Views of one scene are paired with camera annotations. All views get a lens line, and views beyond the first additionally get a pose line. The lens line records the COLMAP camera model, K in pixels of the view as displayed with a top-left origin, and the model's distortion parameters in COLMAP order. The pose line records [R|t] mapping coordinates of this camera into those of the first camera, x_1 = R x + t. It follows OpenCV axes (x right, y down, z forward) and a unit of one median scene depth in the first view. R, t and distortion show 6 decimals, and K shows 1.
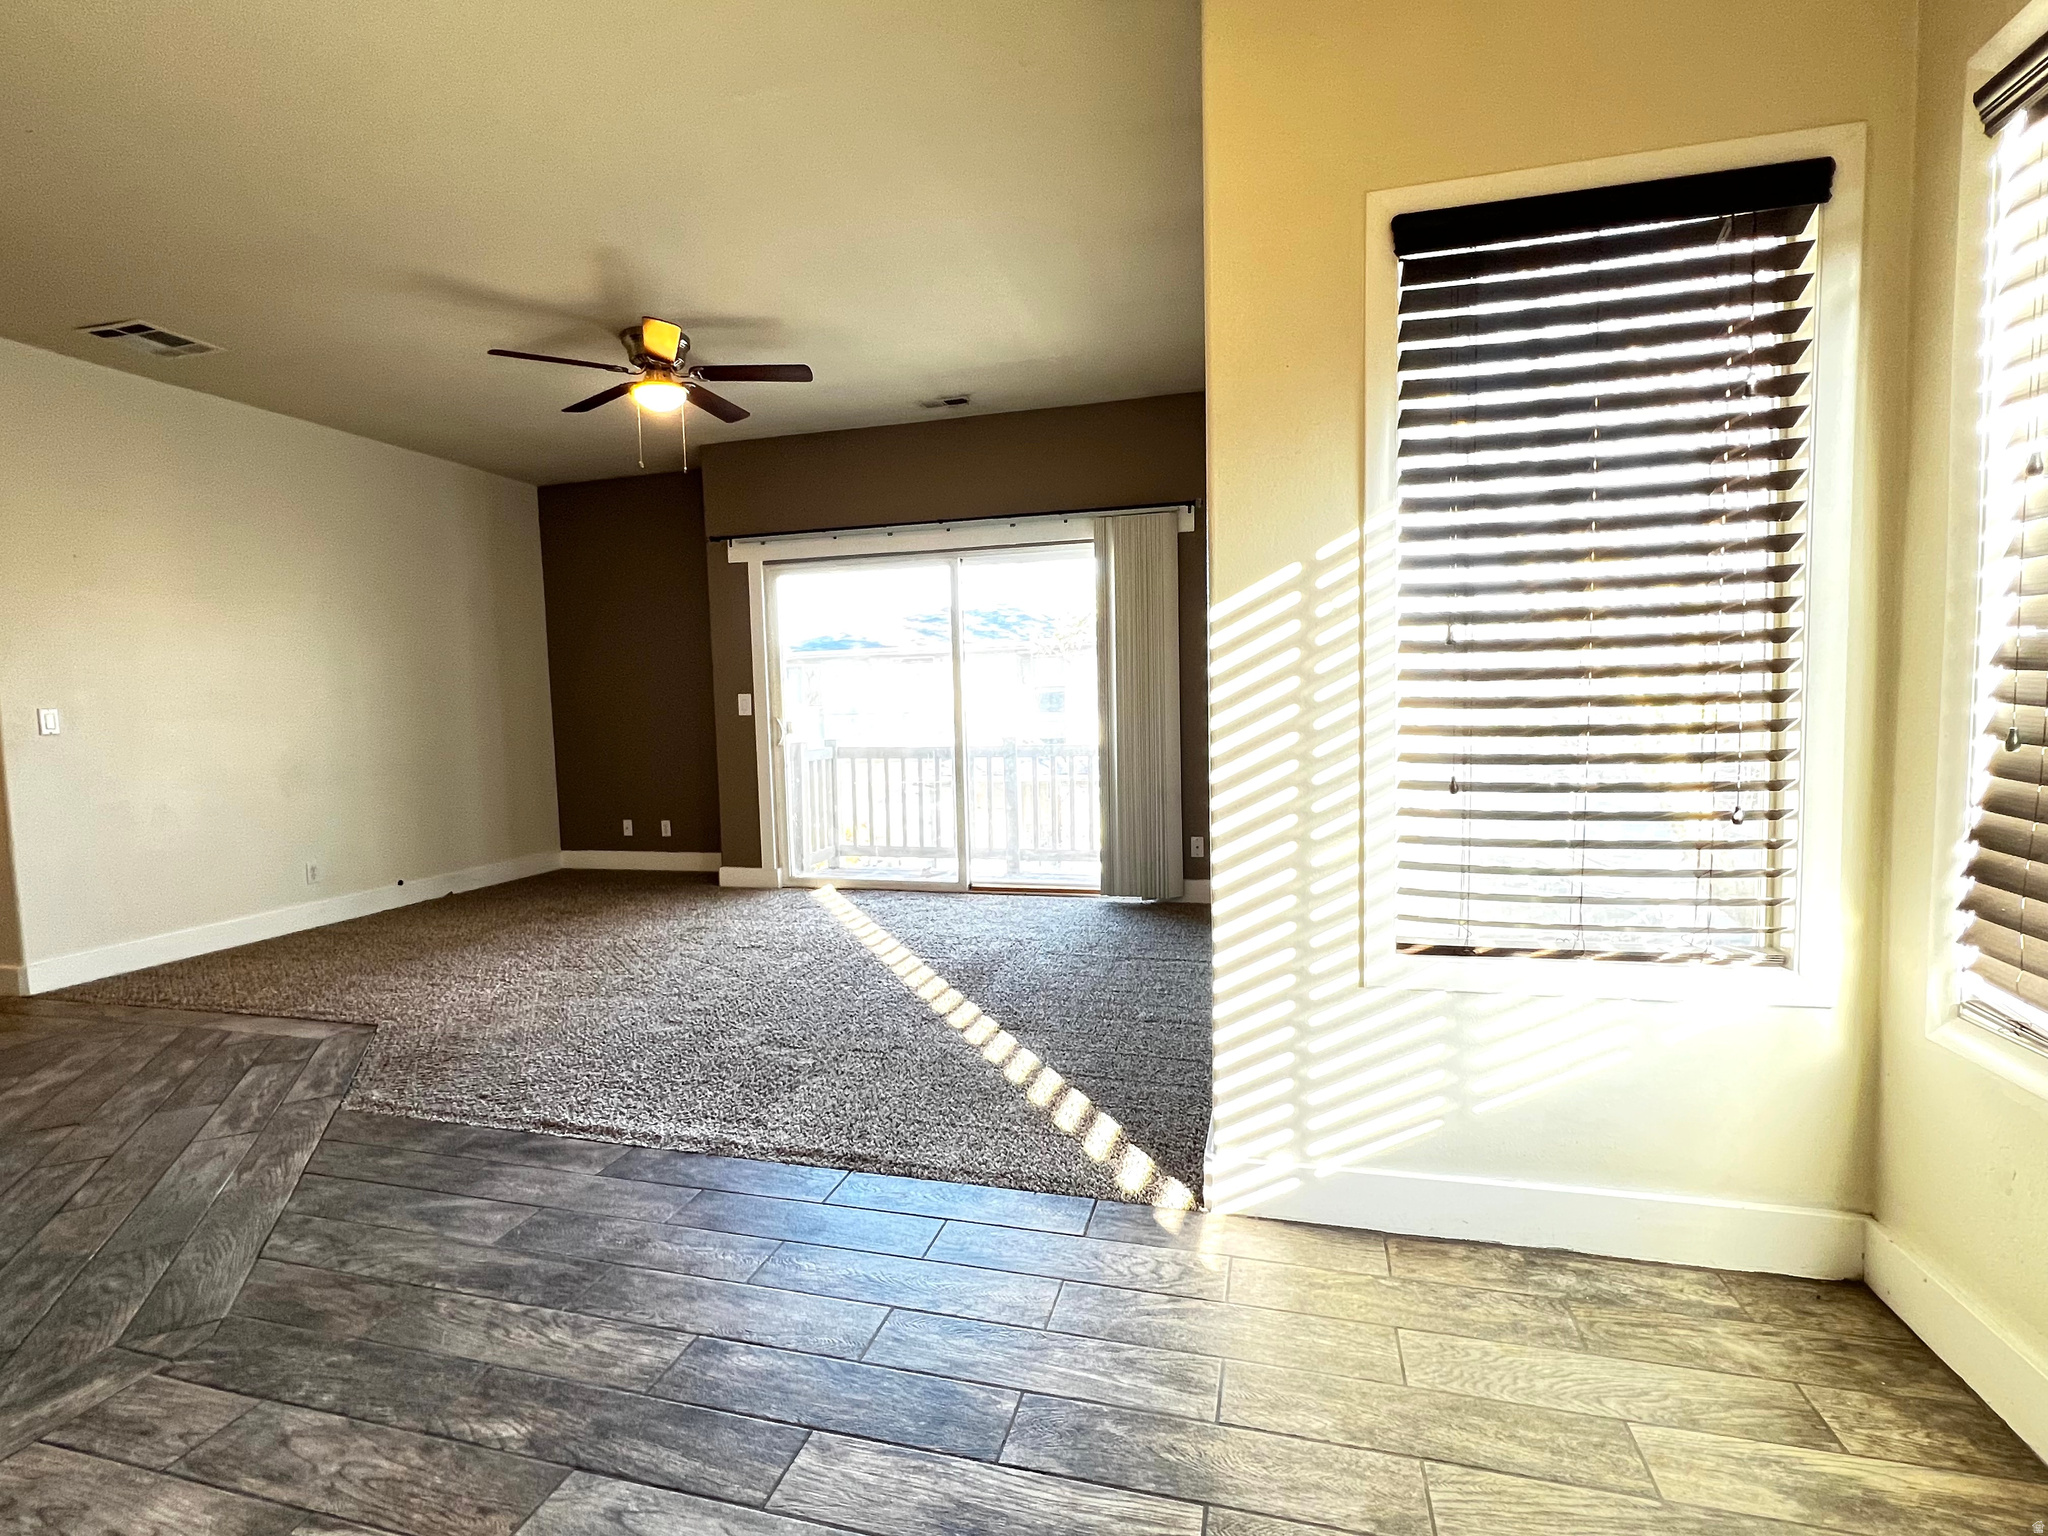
lens RADIAL K [[959.9, 0, 1019.5], [0, 959.9, 769.4], [0, 0, 1]] dist [-0.002397, -0.000467]
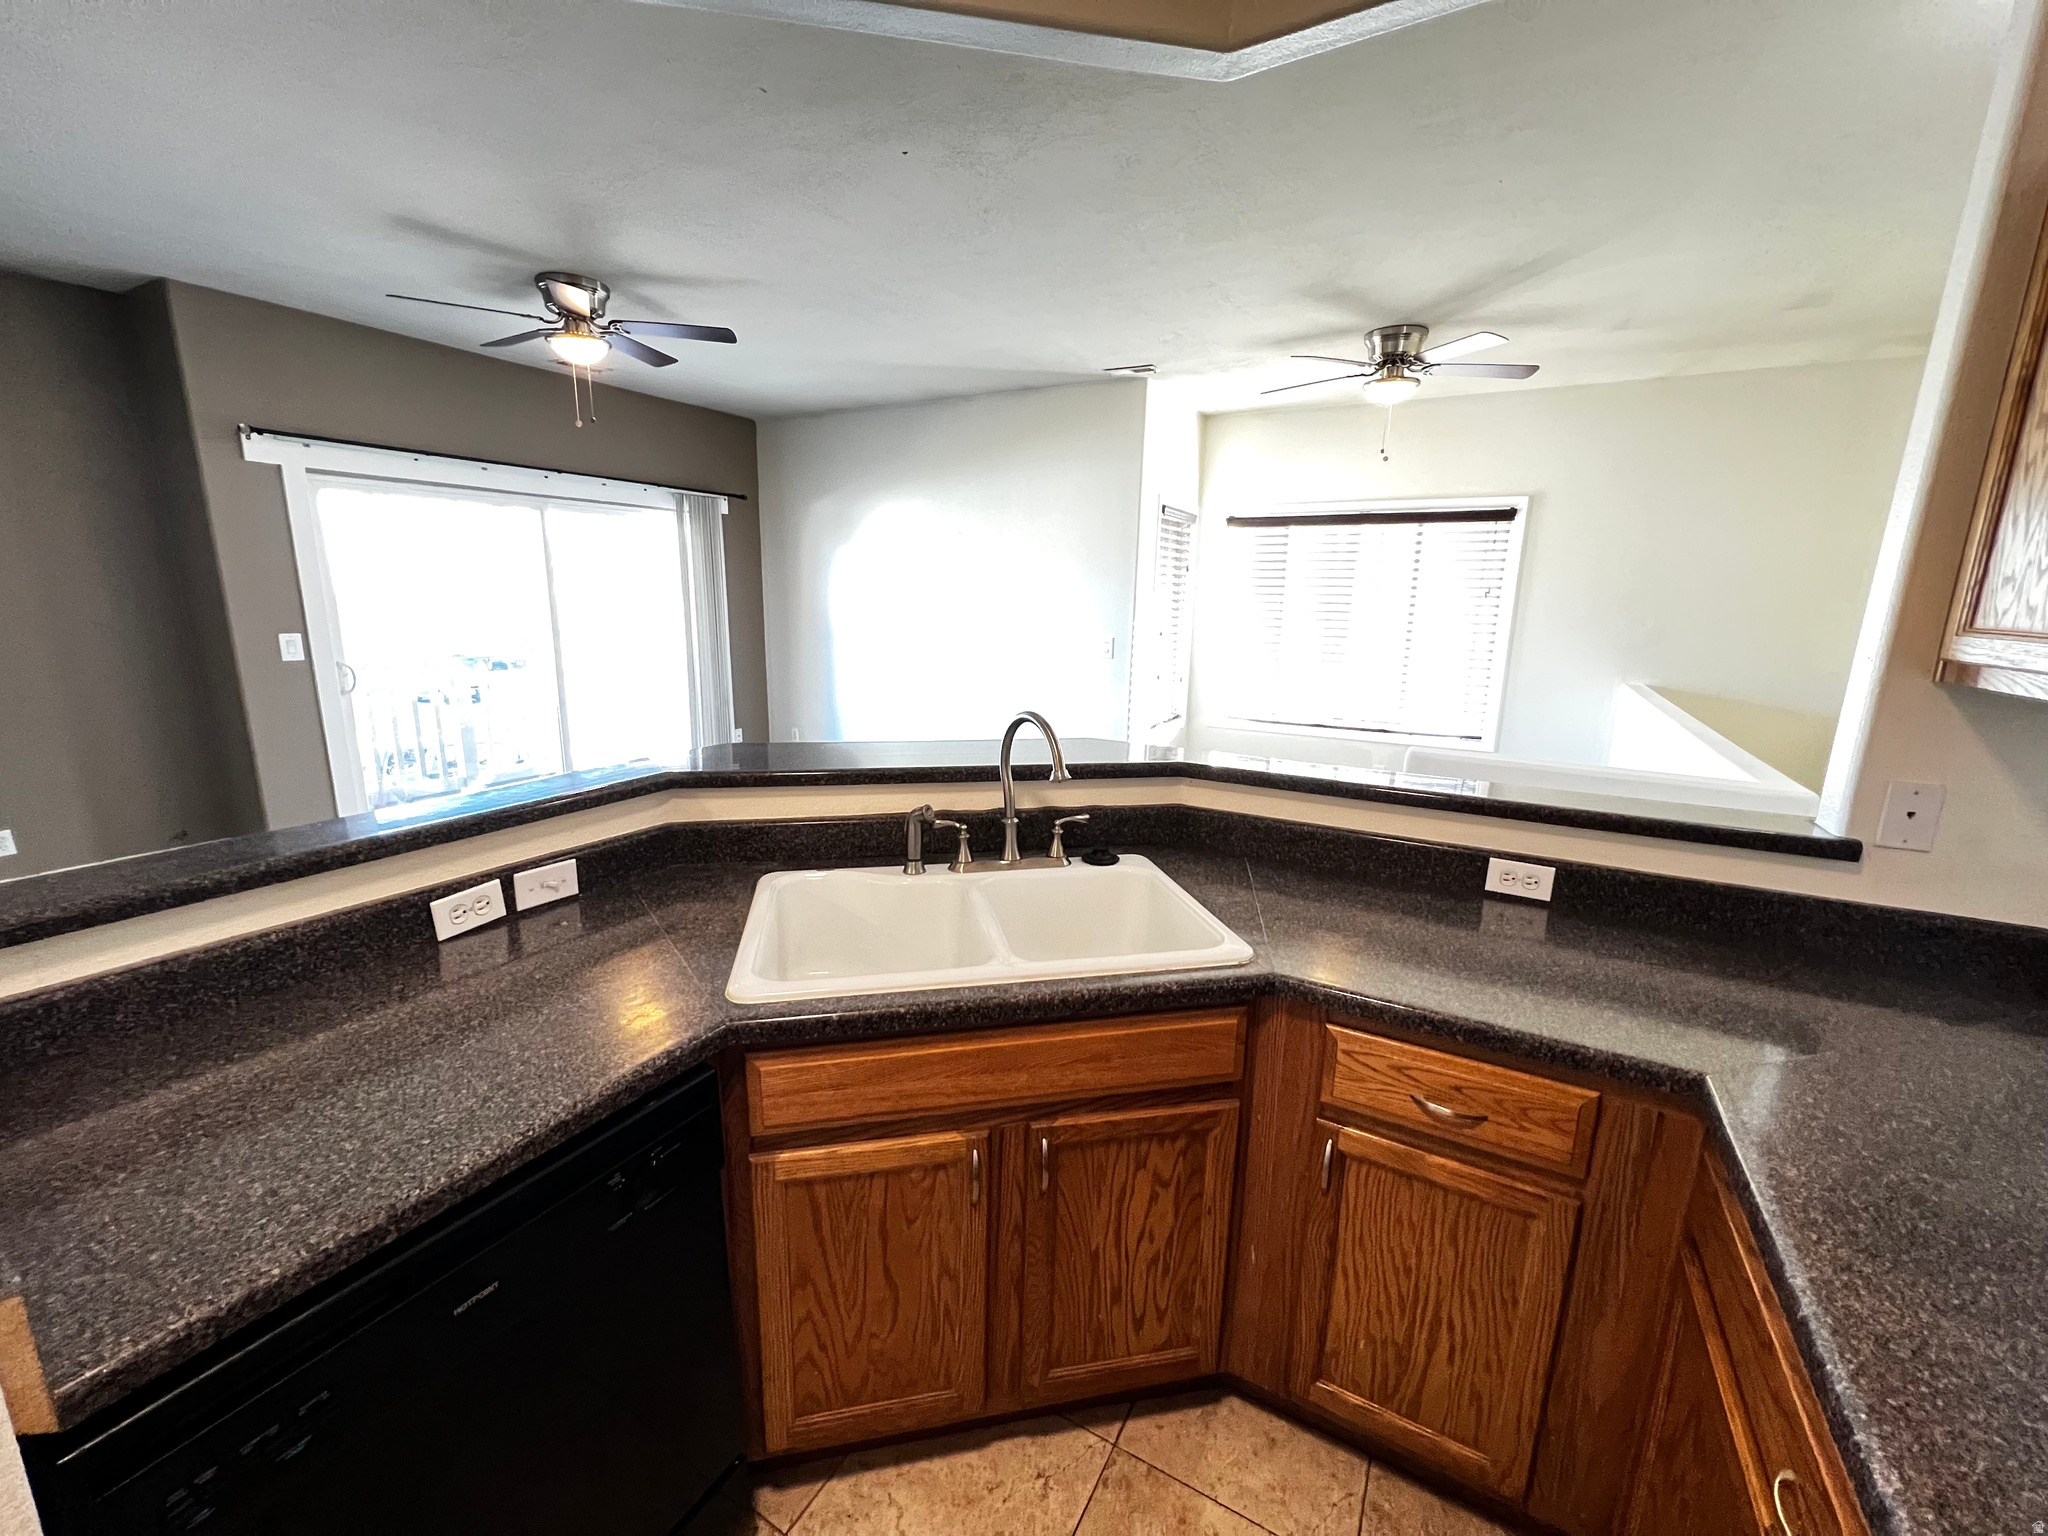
lens RADIAL K [[821.6, 0, 1018.8], [0, 821.6, 777.0], [0, 0, 1]] dist [-0.002752, 0.000654]
pose [[0.259259, -0.183464, 0.948222, -1.849267], [0.043682, 0.983015, 0.178252, -0.131108], [-0.964819, -0.004793, 0.262870, 0.533907]]
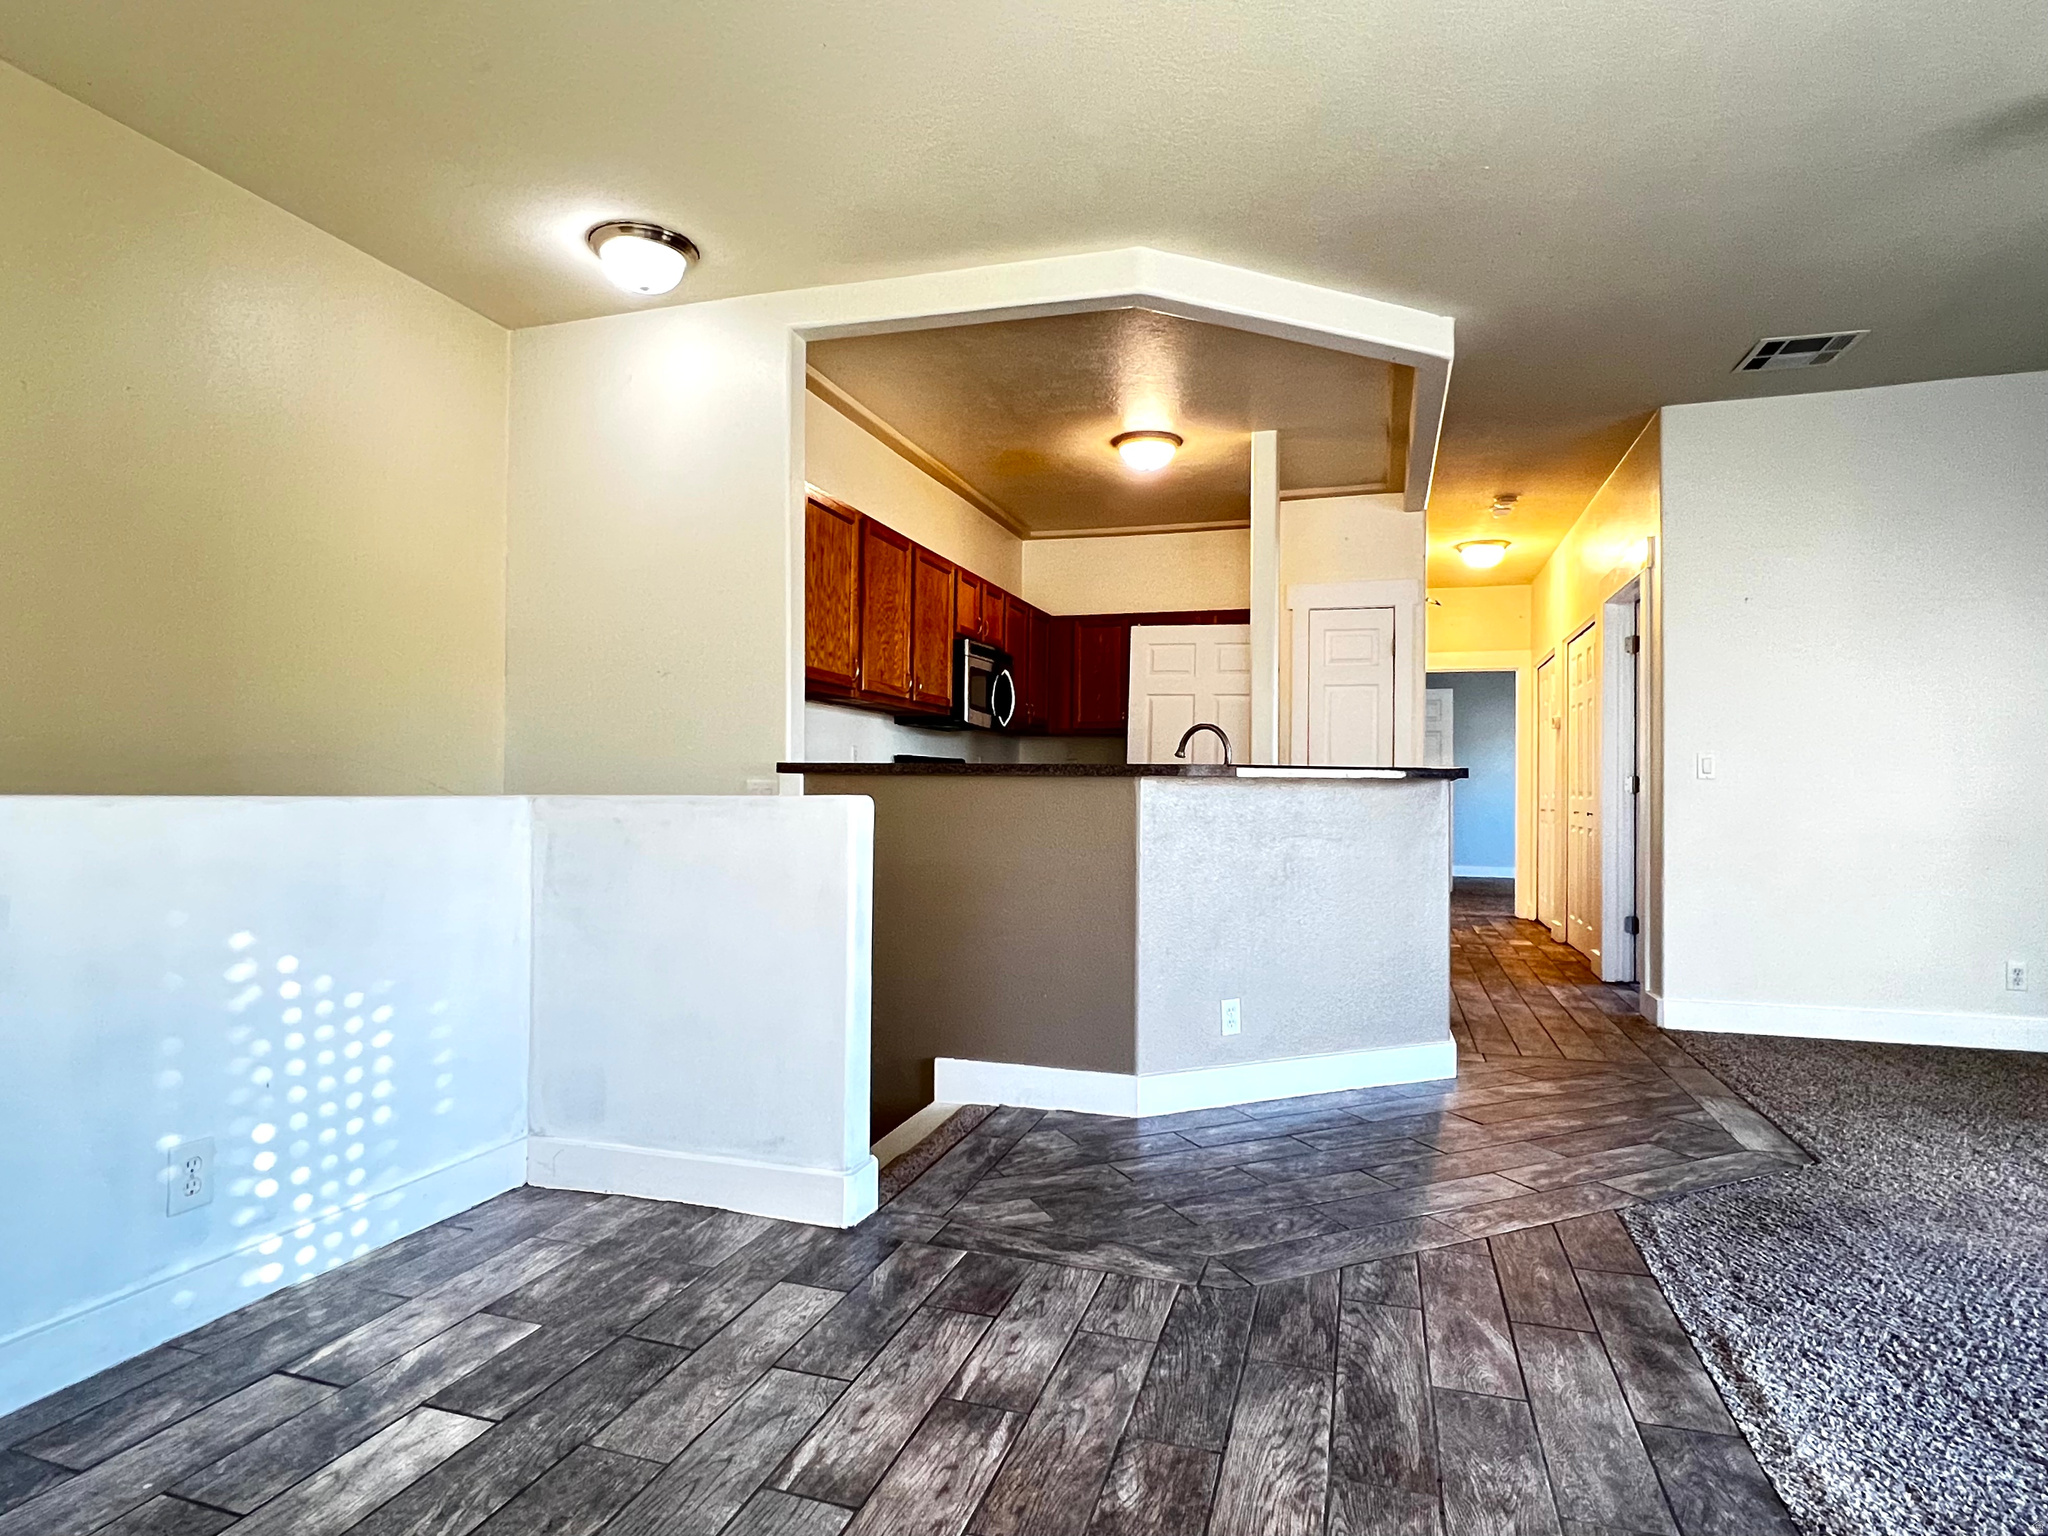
lens RADIAL K [[1115.0, 0, 1022.1], [0, 1115.0, 782.4], [0, 0, 1]] dist [-0.004590, -0.001273]
pose [[-0.043943, 0.014440, -0.998930, 0.305719], [-0.072774, 0.997193, 0.017617, -0.002186], [0.996380, 0.073471, -0.042769, 0.516171]]
